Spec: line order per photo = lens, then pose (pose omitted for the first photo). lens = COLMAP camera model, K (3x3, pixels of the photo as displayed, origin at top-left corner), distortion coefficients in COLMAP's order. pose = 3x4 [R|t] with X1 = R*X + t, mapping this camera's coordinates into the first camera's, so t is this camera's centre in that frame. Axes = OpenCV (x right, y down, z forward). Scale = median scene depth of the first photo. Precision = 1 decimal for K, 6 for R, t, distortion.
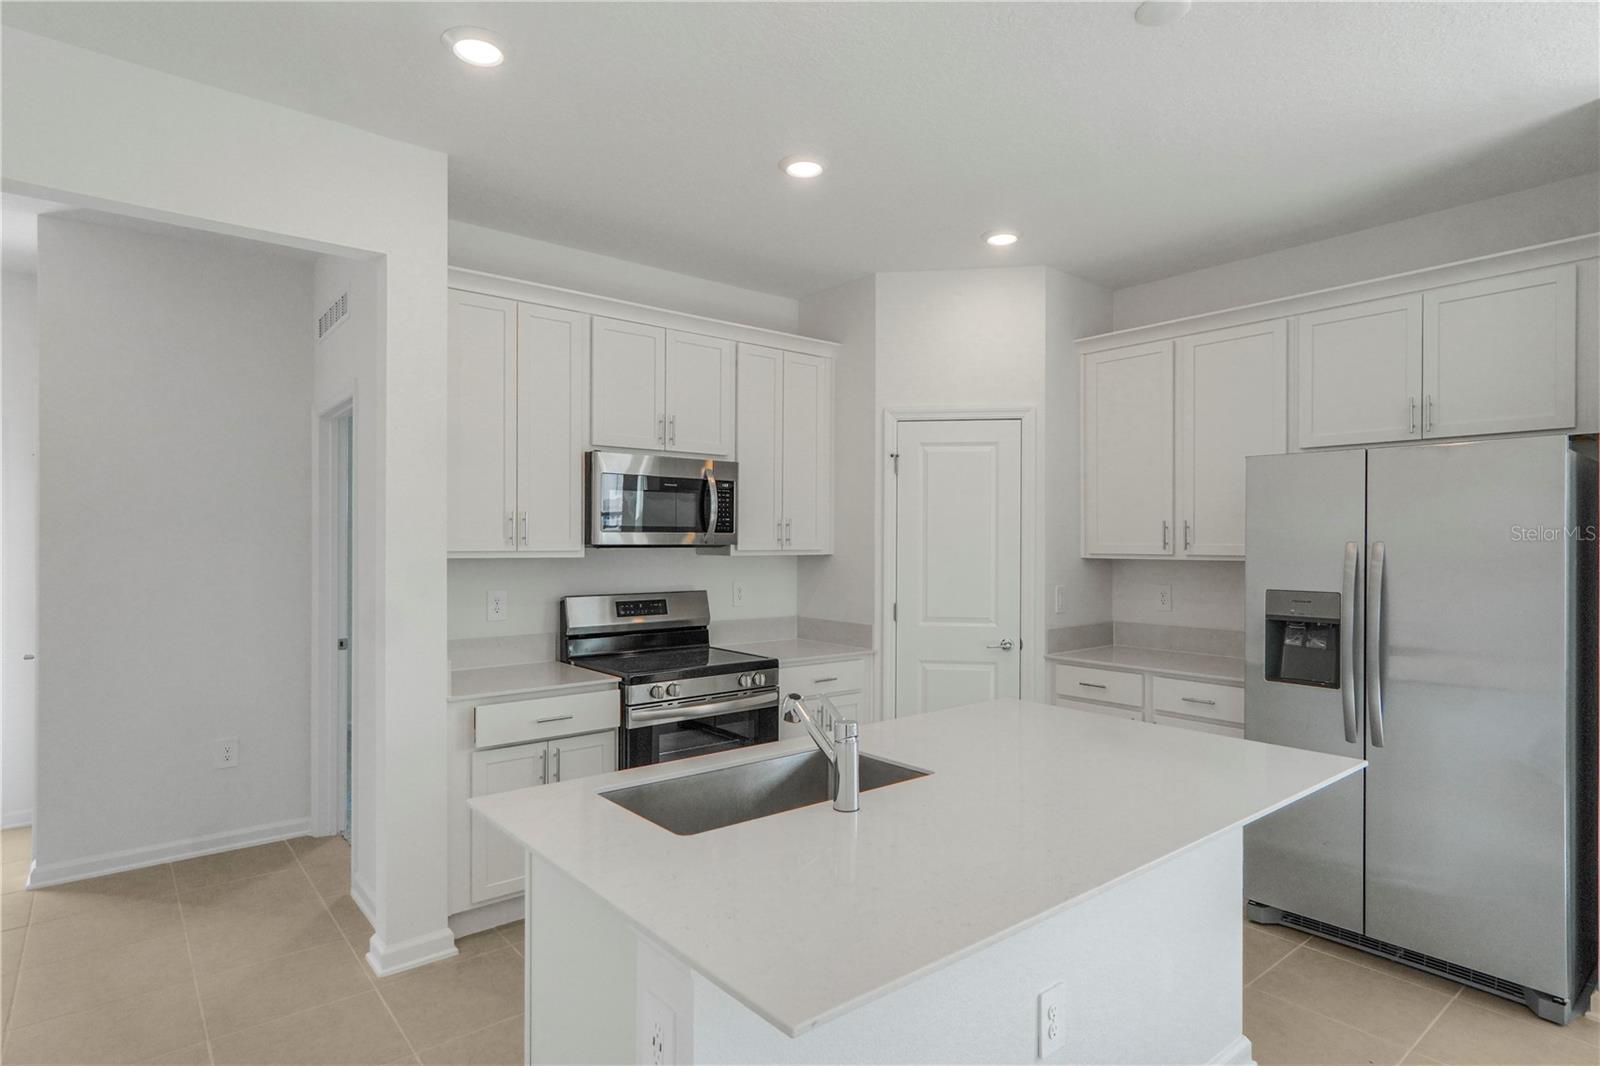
lens RADIAL K [[830.8, 0, 800.0], [0, 830.8, 533.0], [0, 0, 1]] dist [-0.000578, -0.000101]
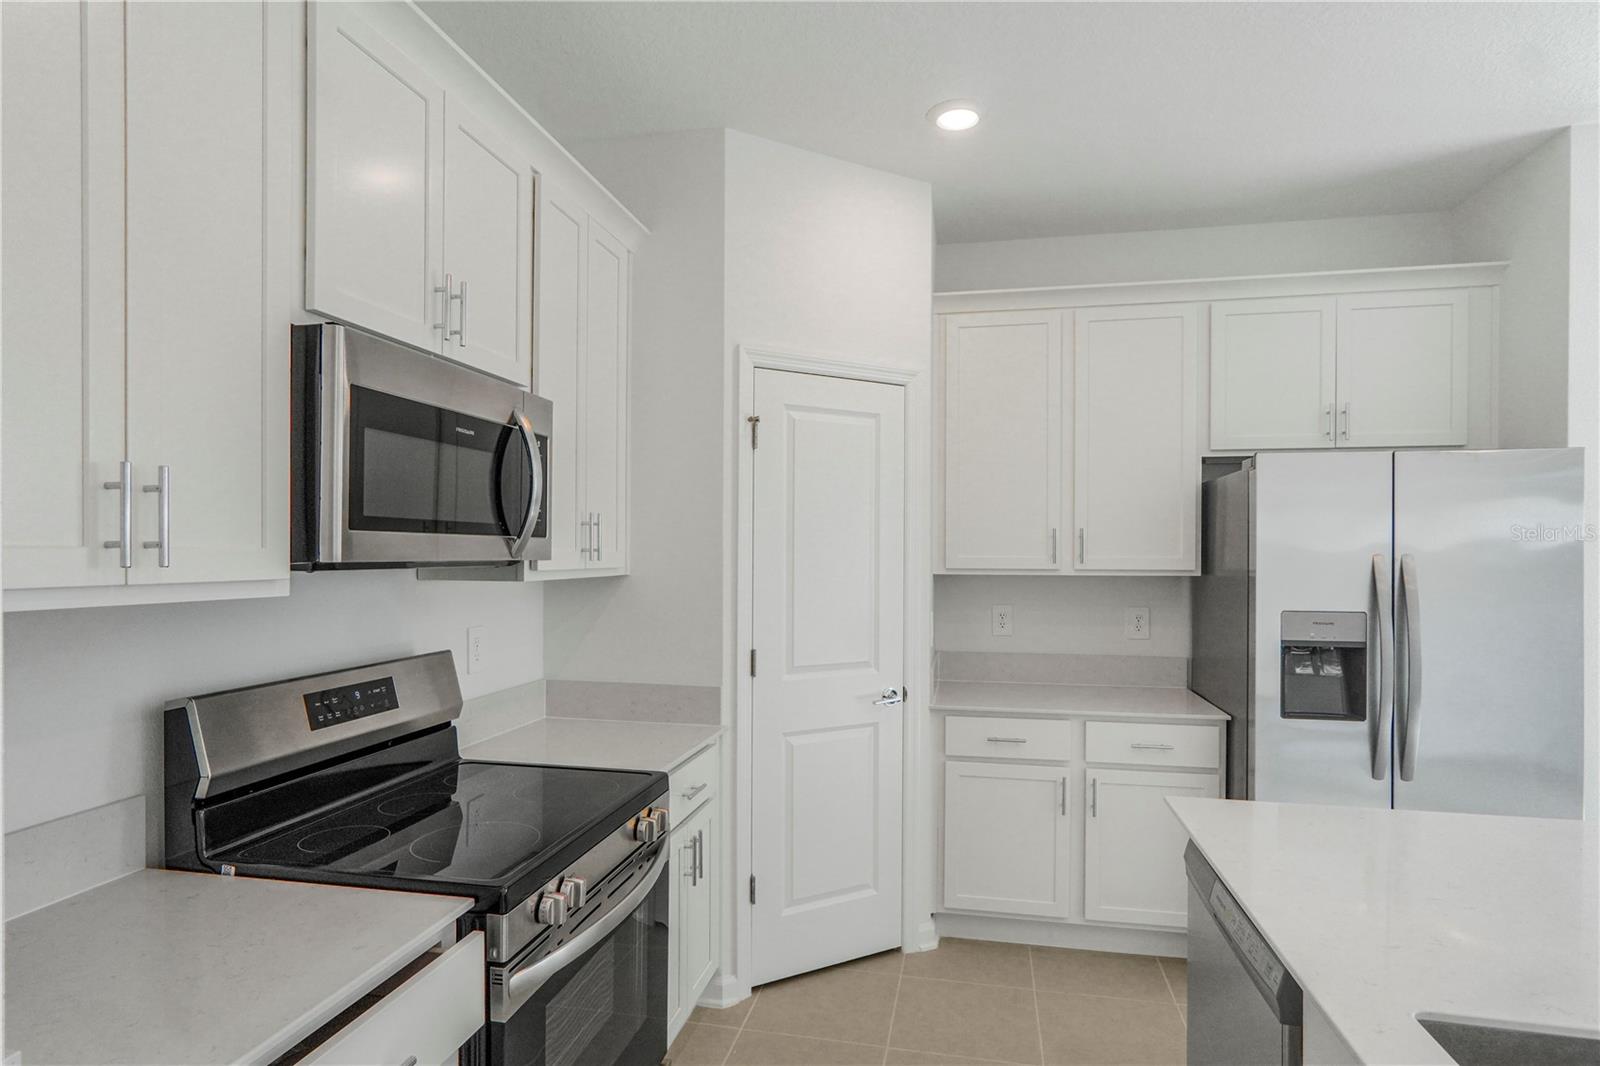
lens RADIAL K [[872.9, 0, 795.9], [0, 872.9, 551.1], [0, 0, 1]] dist [-0.000810, 0.001255]
pose [[0.782046, 0.000672, 0.623220, -0.297178], [-0.007389, 0.999939, 0.008194, 0.002714], [-0.623177, -0.011013, 0.782004, 0.478010]]
